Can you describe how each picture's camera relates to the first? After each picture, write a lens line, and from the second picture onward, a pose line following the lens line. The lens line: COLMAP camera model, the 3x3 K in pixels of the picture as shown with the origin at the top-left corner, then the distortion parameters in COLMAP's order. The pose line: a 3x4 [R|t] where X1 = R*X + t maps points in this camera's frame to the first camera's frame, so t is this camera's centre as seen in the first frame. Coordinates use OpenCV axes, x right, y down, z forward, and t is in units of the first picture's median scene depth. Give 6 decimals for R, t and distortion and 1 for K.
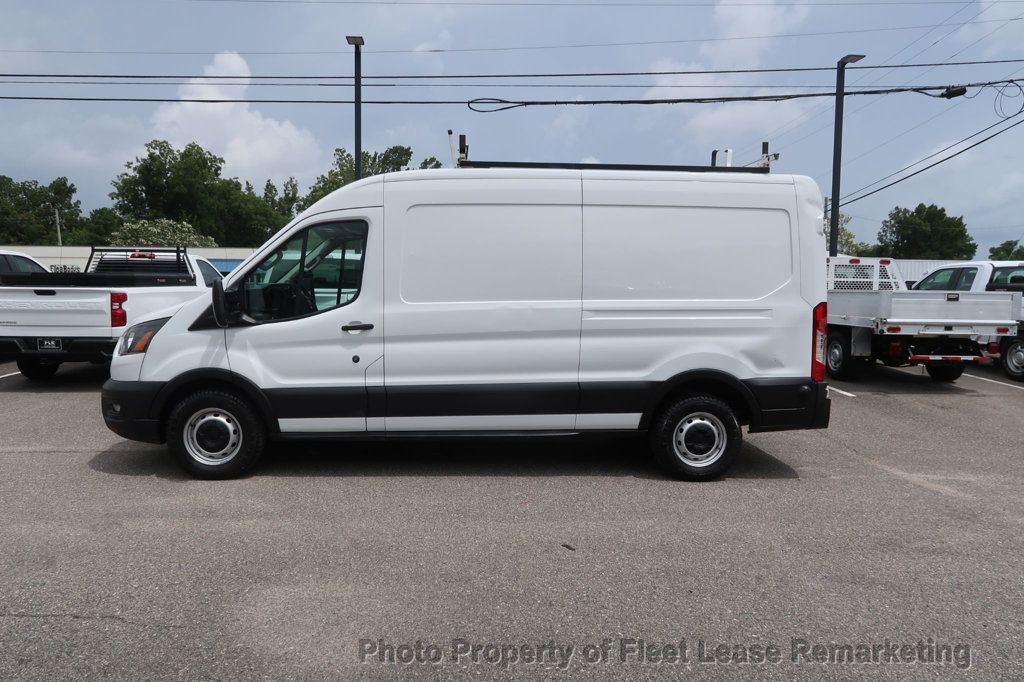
lens RADIAL K [[708.8, 0, 511.7], [0, 708.8, 342.6], [0, 0, 1]] dist [-0.032965, 0.016846]
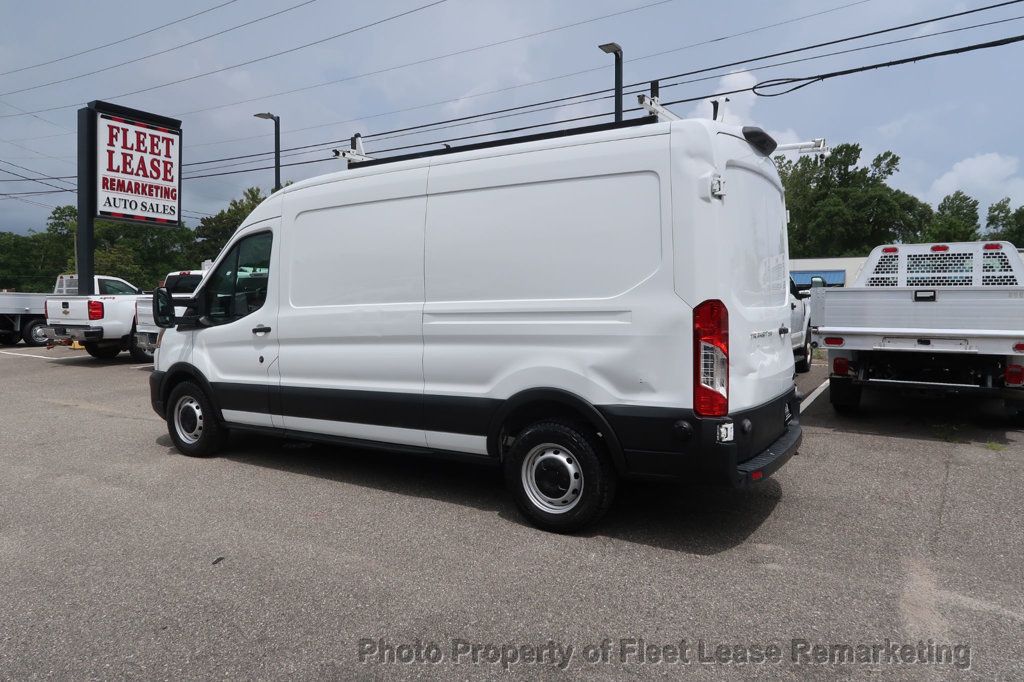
lens RADIAL K [[708.8, 0, 511.6], [0, 708.8, 345.2], [0, 0, 1]] dist [-0.032965, 0.016846]
pose [[0.803710, 0.022343, -0.594602, 0.427388], [-0.031828, 0.999478, -0.005465, -0.002581], [0.594169, 0.023318, 0.804002, 0.210621]]
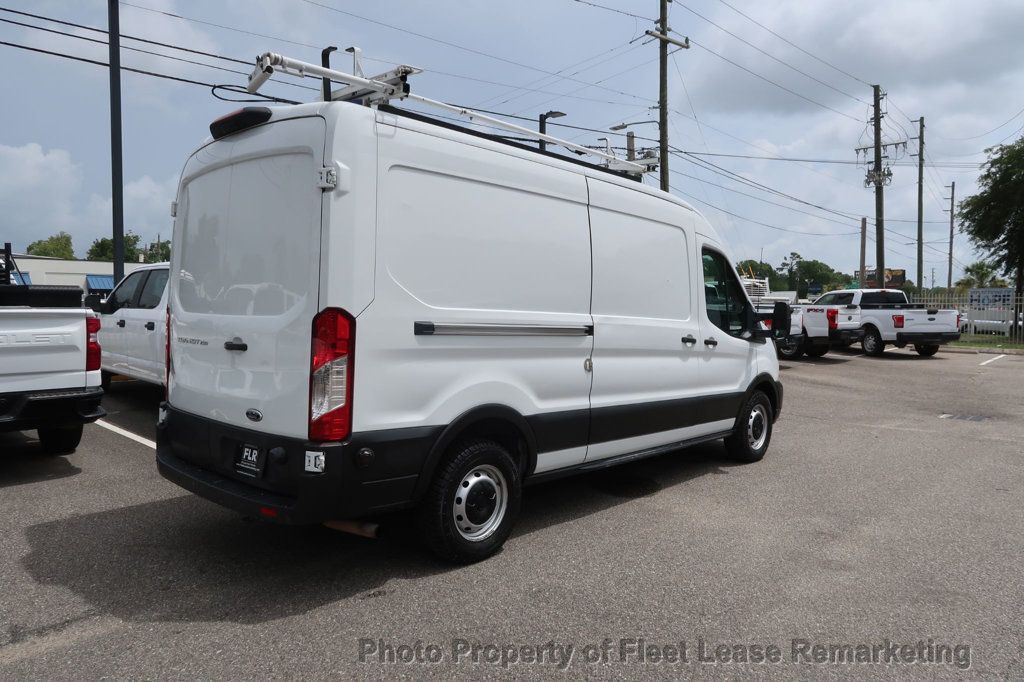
lens RADIAL K [[708.8, 0, 509.4], [0, 708.8, 344.5], [0, 0, 1]] dist [-0.032965, 0.016846]
pose [[0.734249, -0.043683, 0.677474, -0.721258], [0.053811, 0.998533, 0.006064, -0.029598], [-0.676744, 0.032003, 0.735522, 0.279789]]
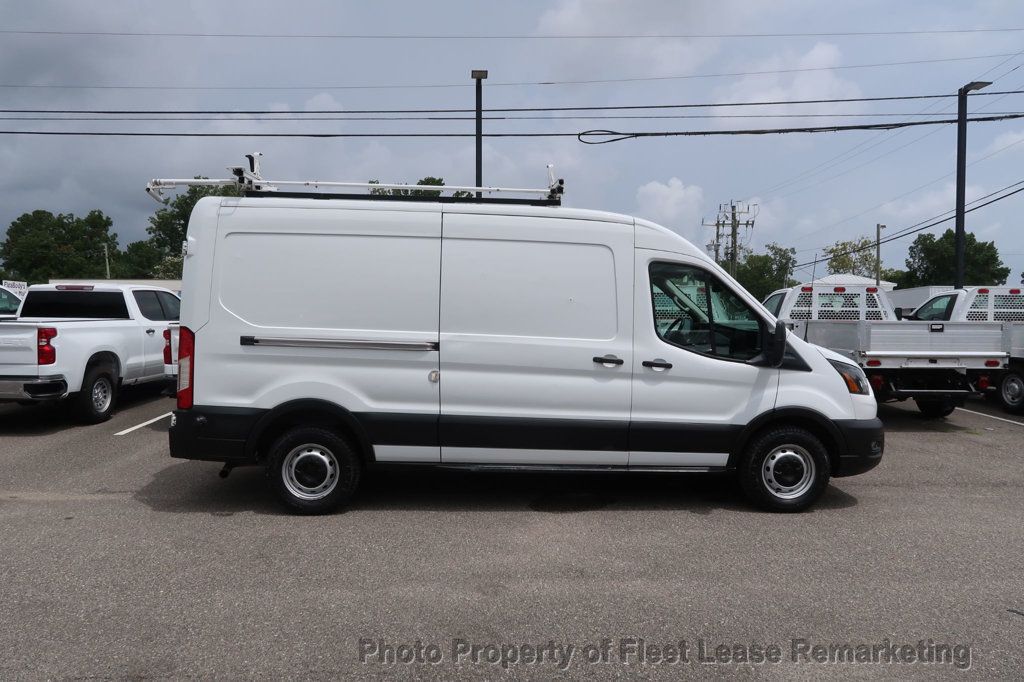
lens RADIAL K [[708.8, 0, 510.0], [0, 708.8, 341.3], [0, 0, 1]] dist [-0.032965, 0.016846]
pose [[0.999619, -0.005465, -0.027074, -0.249215], [0.004328, 0.999113, -0.041893, -0.012686], [0.027279, 0.041760, 0.998755, 0.025567]]
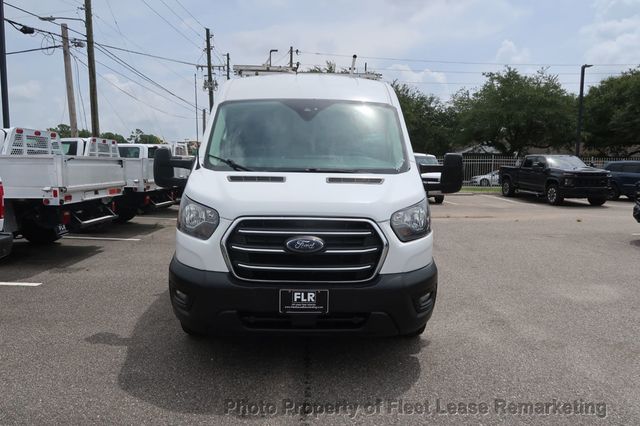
lens RADIAL K [[443.0, 0, 317.4], [0, 443.0, 212.9], [0, 0, 1]] dist [-0.032965, 0.016846]
pose [[0.051677, -0.115918, 0.991914, -0.657164], [0.066396, 0.991442, 0.112404, -0.049586], [-0.996454, 0.060050, 0.058931, 0.649557]]
